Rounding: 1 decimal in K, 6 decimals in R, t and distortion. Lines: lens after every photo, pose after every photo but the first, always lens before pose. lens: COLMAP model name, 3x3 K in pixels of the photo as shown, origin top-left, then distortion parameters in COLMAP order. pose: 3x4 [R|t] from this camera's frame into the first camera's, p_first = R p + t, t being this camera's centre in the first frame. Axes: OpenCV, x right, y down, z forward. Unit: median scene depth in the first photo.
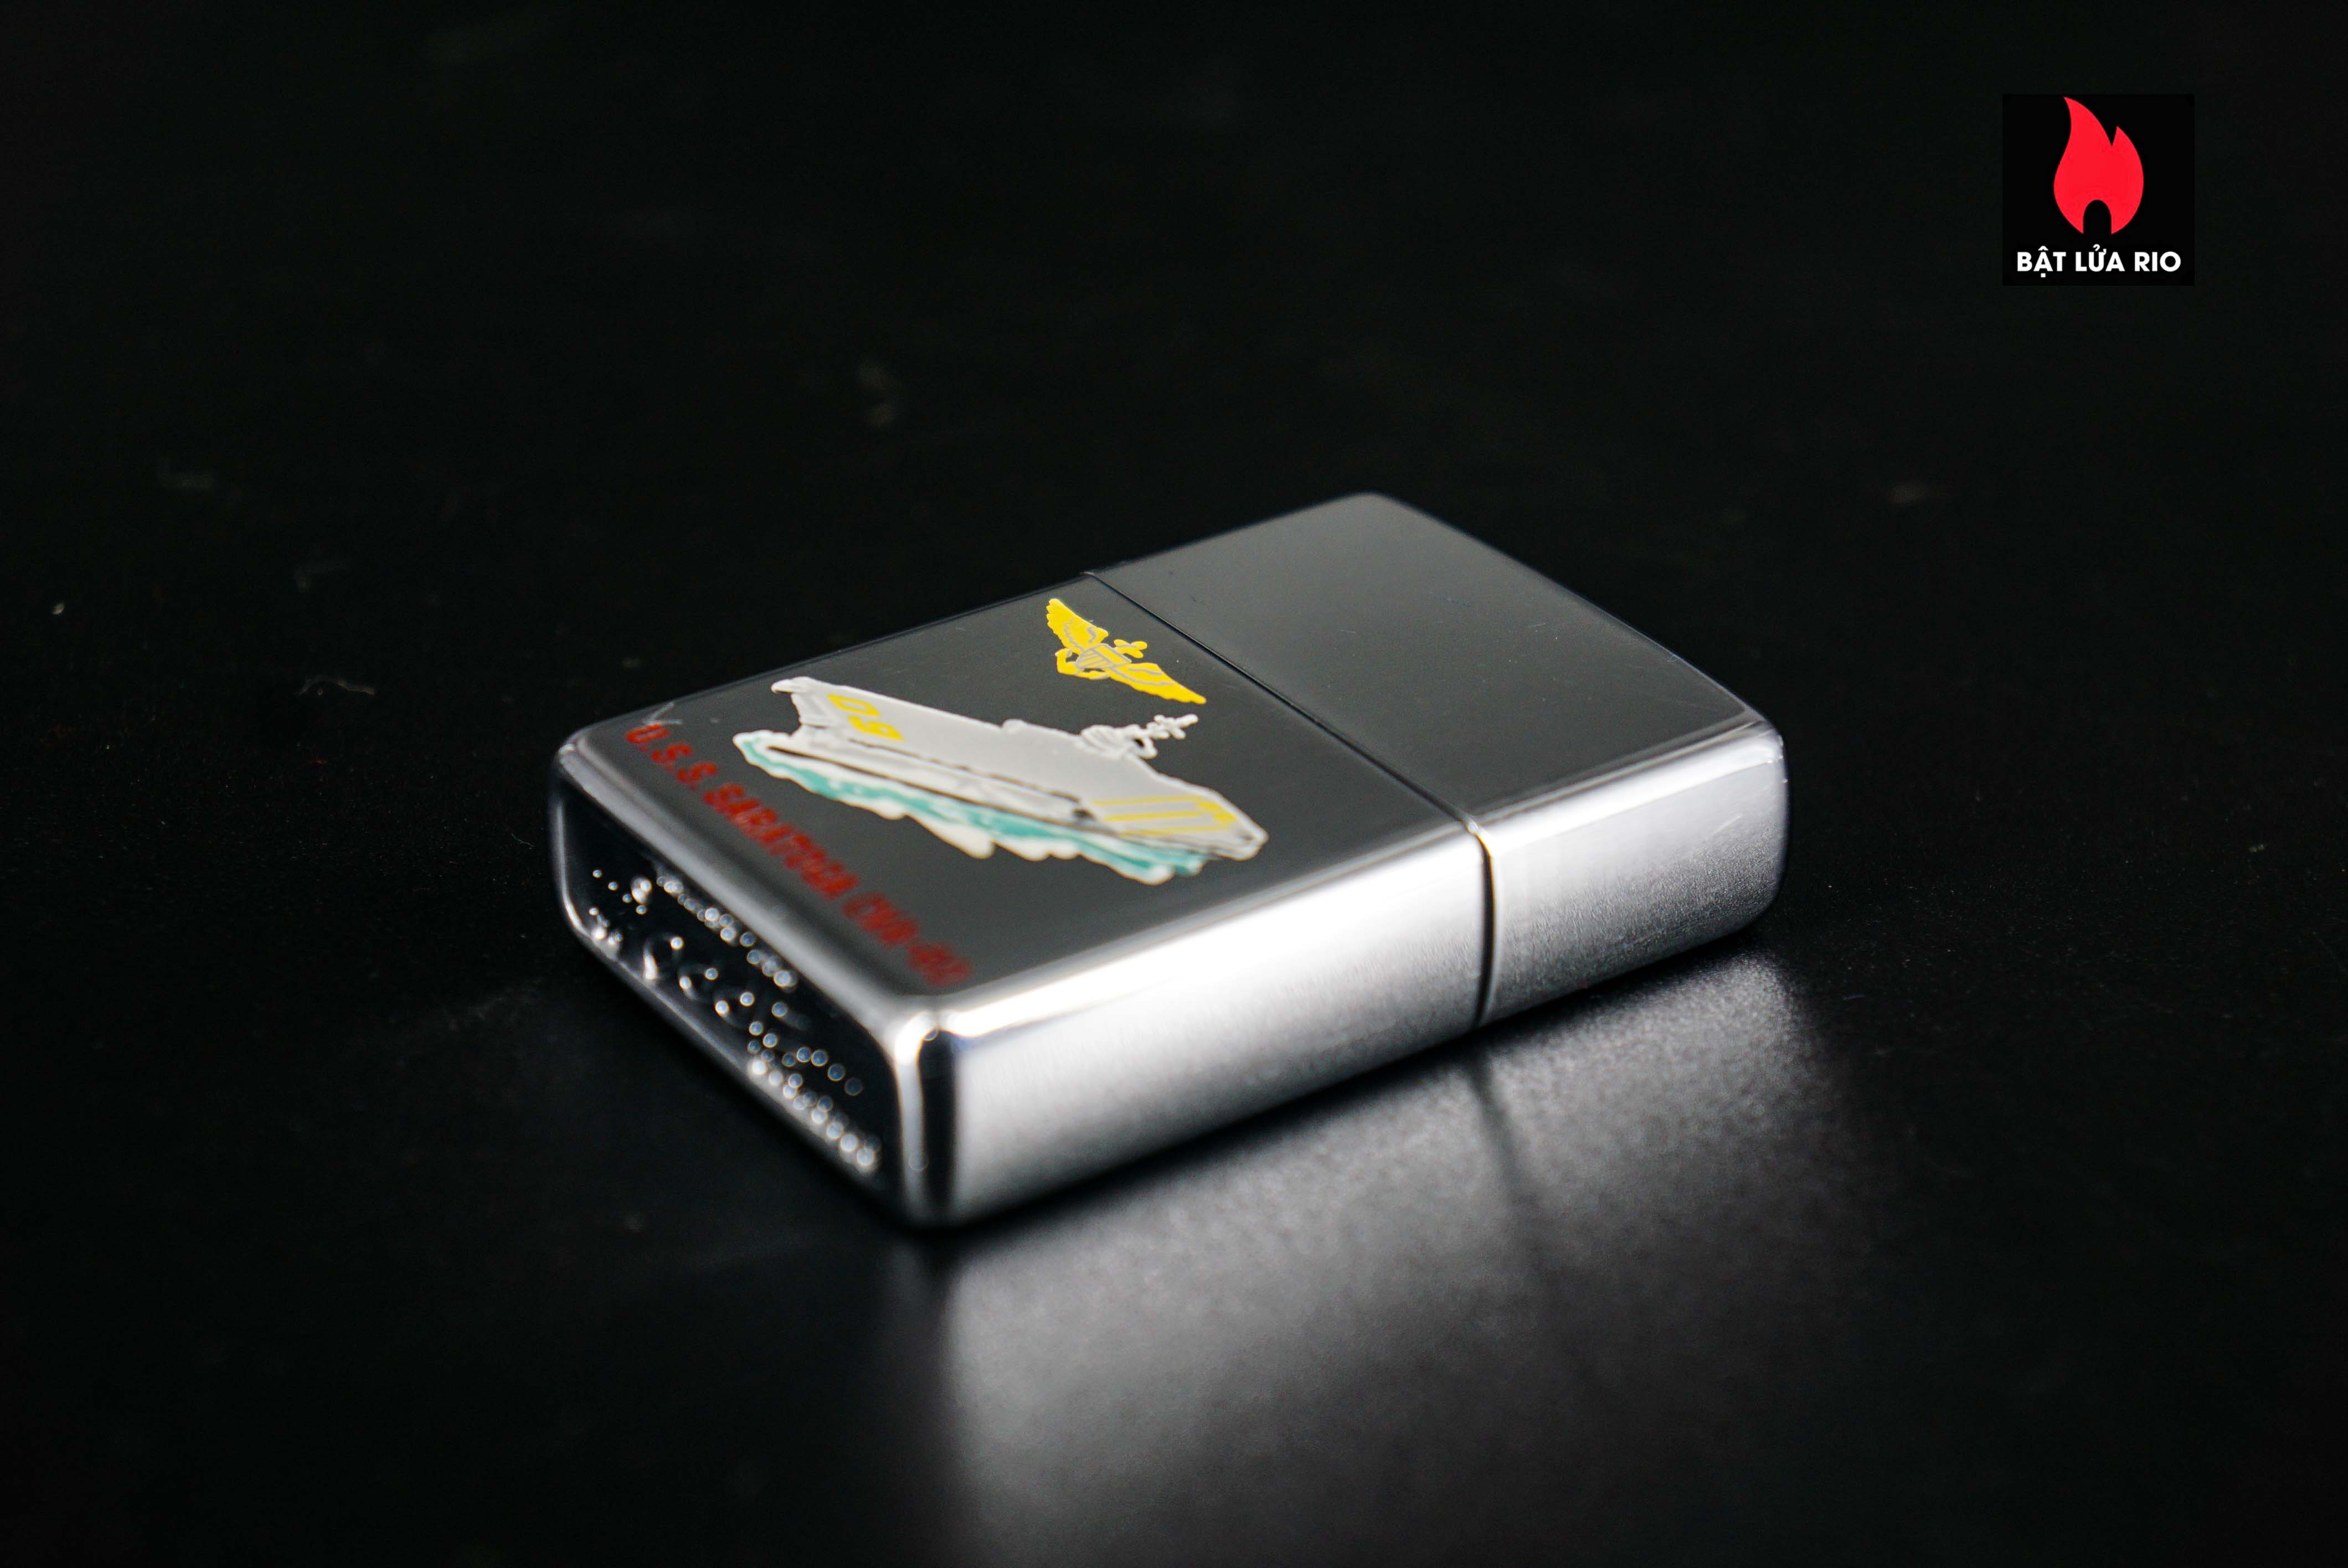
lens RADIAL K [[5095.8, 0, 1174.0], [0, 5095.8, 784.0], [0, 0, 1]] dist [0.340633, -0.093610]
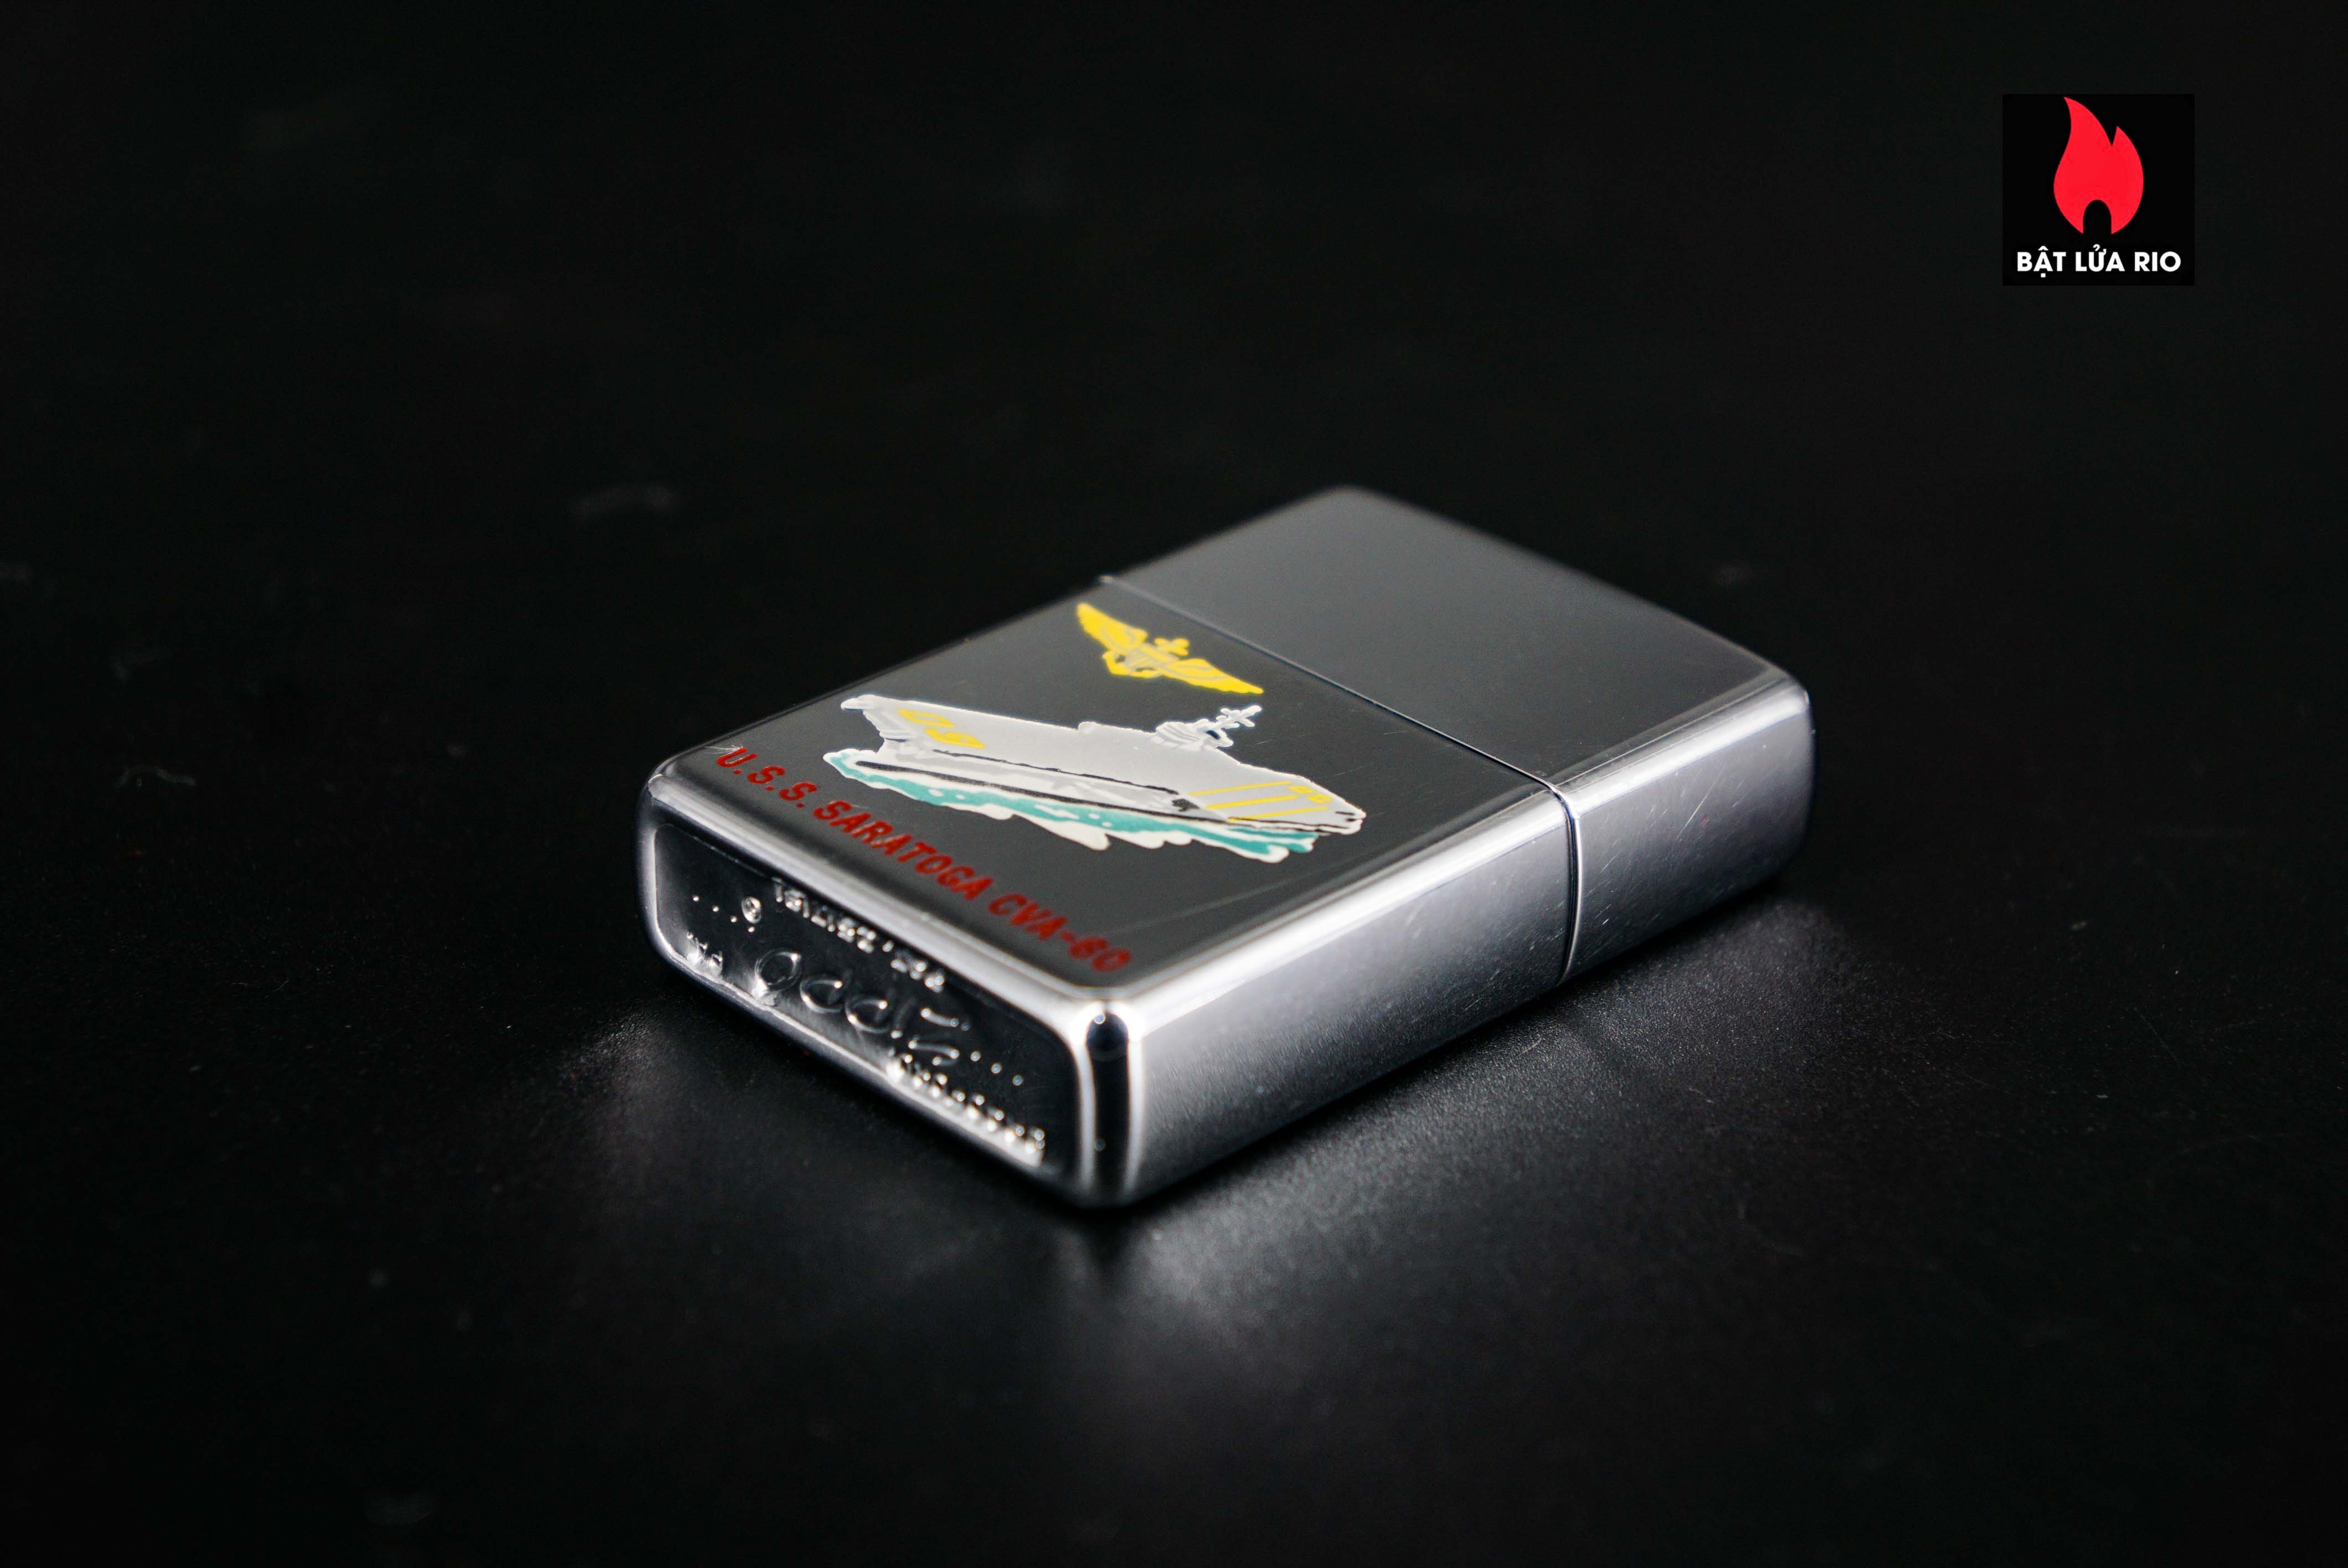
lens RADIAL K [[5095.8, 0, 1174.0], [0, 5095.8, 784.0], [0, 0, 1]] dist [0.340633, -0.093610]
pose [[0.986993, -0.067498, 0.145908, -0.166435], [0.069457, 0.997550, -0.008371, 0.010021], [-0.144985, 0.018397, 0.989263, -0.018488]]
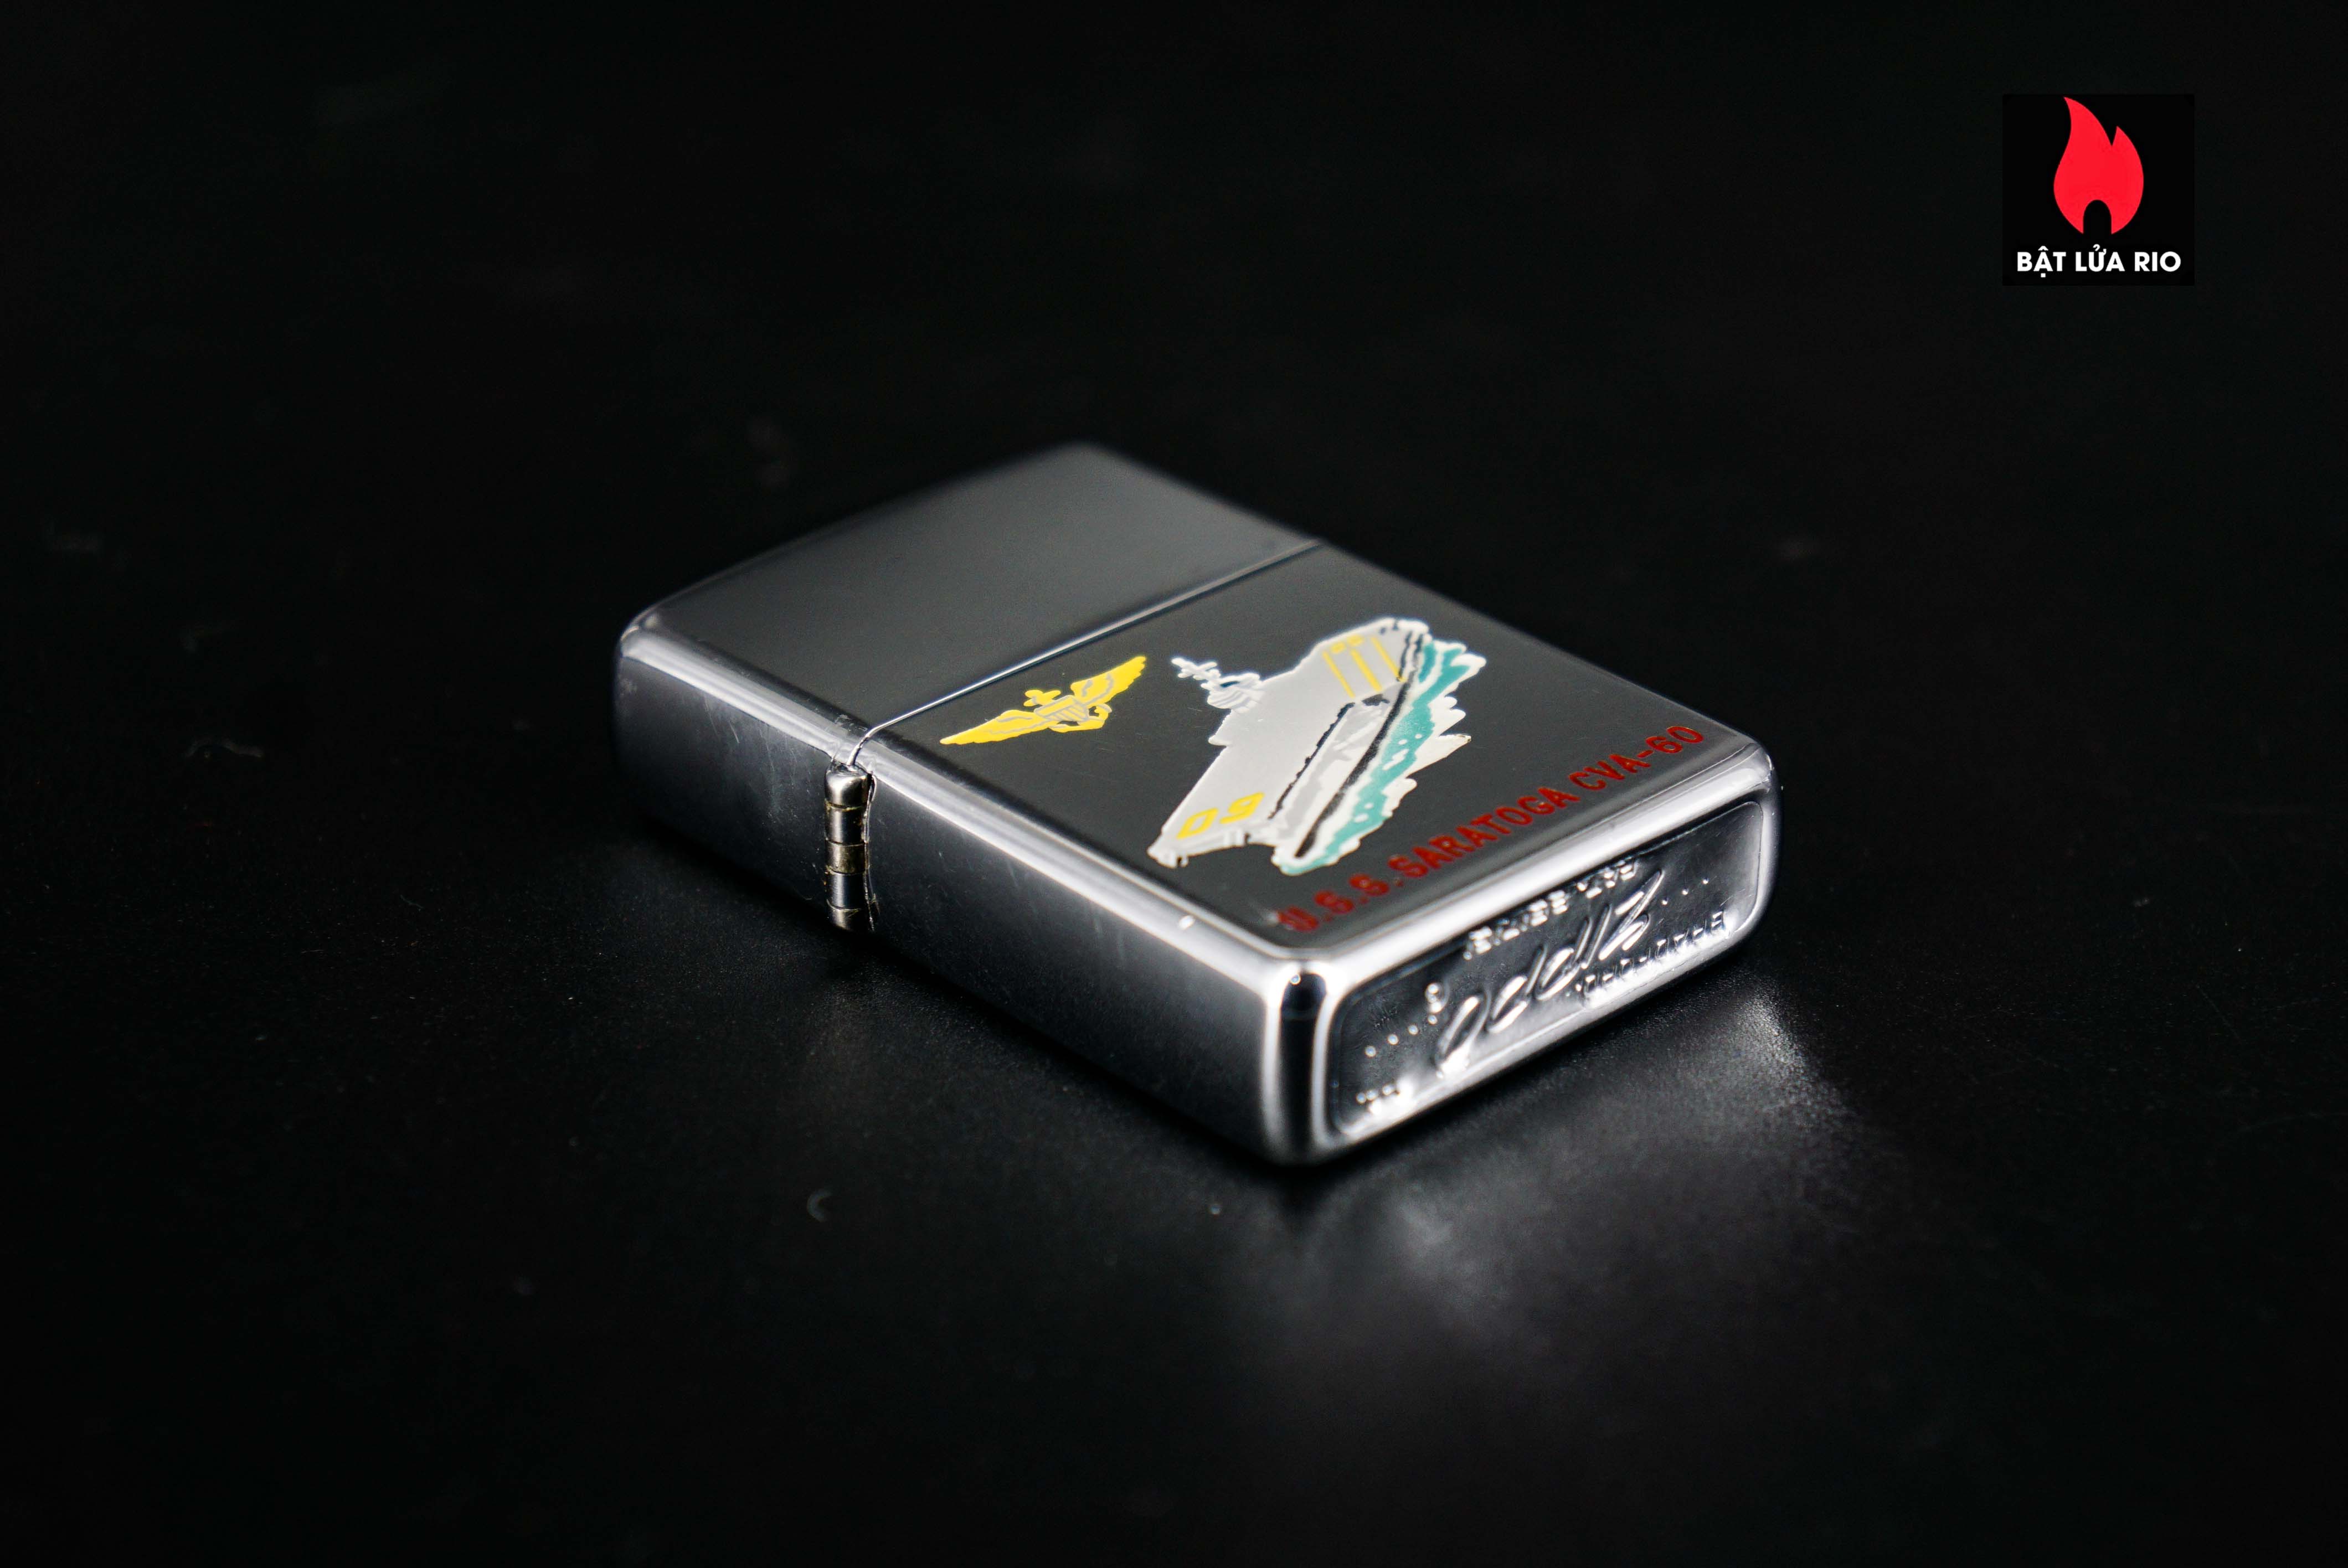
lens RADIAL K [[5095.8, 0, 1174.0], [0, 5095.8, 784.0], [0, 0, 1]] dist [0.340633, -0.093610]
pose [[-0.151017, -0.479714, 0.864331, -0.918786], [0.469607, 0.734583, 0.489752, -0.510397], [-0.869864, 0.479858, 0.114342, 0.904117]]
